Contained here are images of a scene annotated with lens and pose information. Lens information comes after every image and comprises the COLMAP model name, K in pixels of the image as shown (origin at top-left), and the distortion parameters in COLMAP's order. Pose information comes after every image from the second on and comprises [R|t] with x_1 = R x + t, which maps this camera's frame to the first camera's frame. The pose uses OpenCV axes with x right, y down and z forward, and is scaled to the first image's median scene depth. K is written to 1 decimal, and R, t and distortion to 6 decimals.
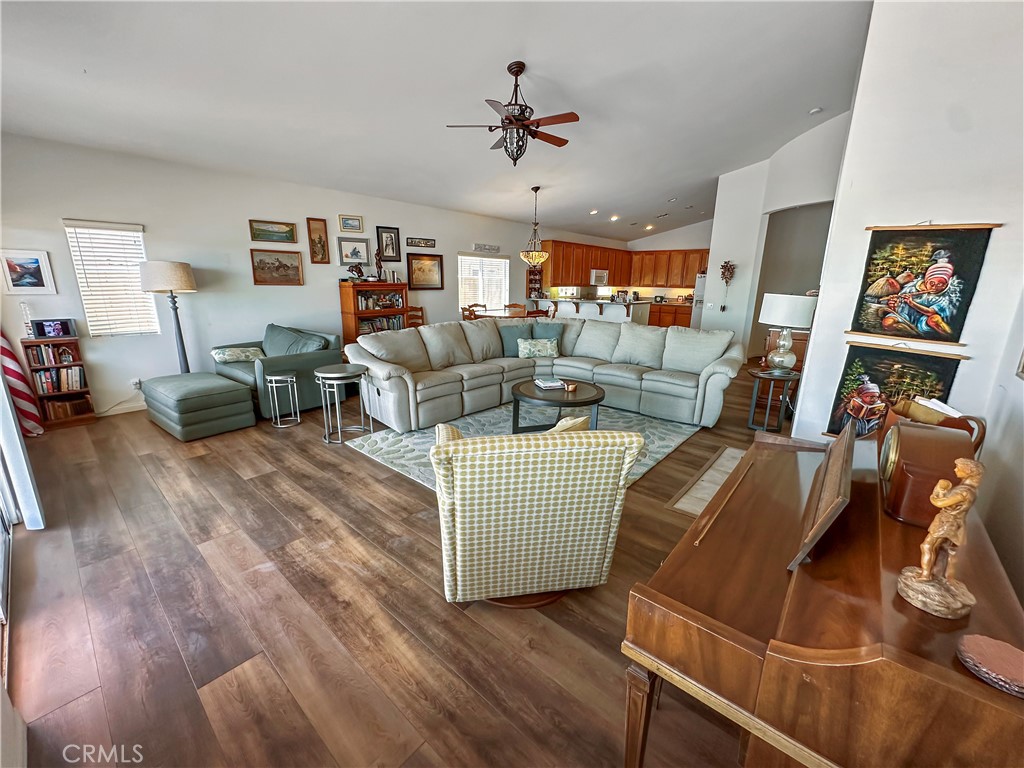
lens RADIAL K [[407.3, 0, 512.0], [0, 407.3, 384.0], [0, 0, 1]] dist [0.000090, 0.000122]
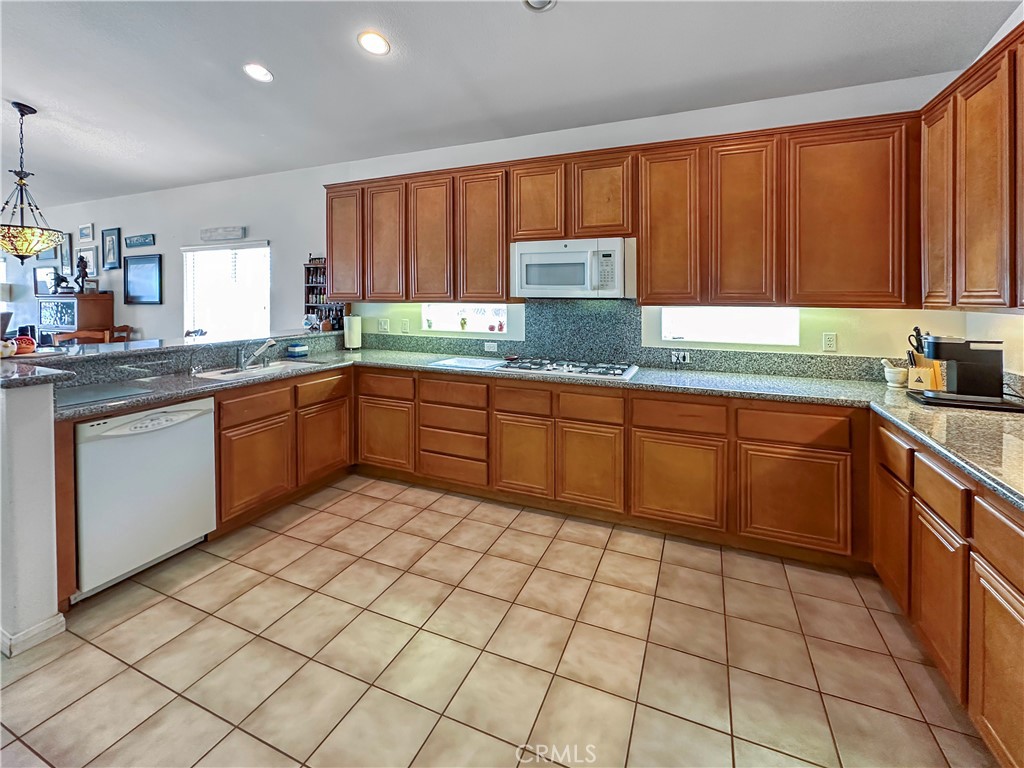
lens RADIAL K [[407.3, 0, 512.0], [0, 407.3, 384.0], [0, 0, 1]] dist [0.000090, 0.000122]
pose [[0.267580, 0.202891, -0.941932, 0.684428], [-0.240730, 0.960654, 0.138538, -0.326420], [0.932979, 0.189681, 0.305894, 1.328135]]
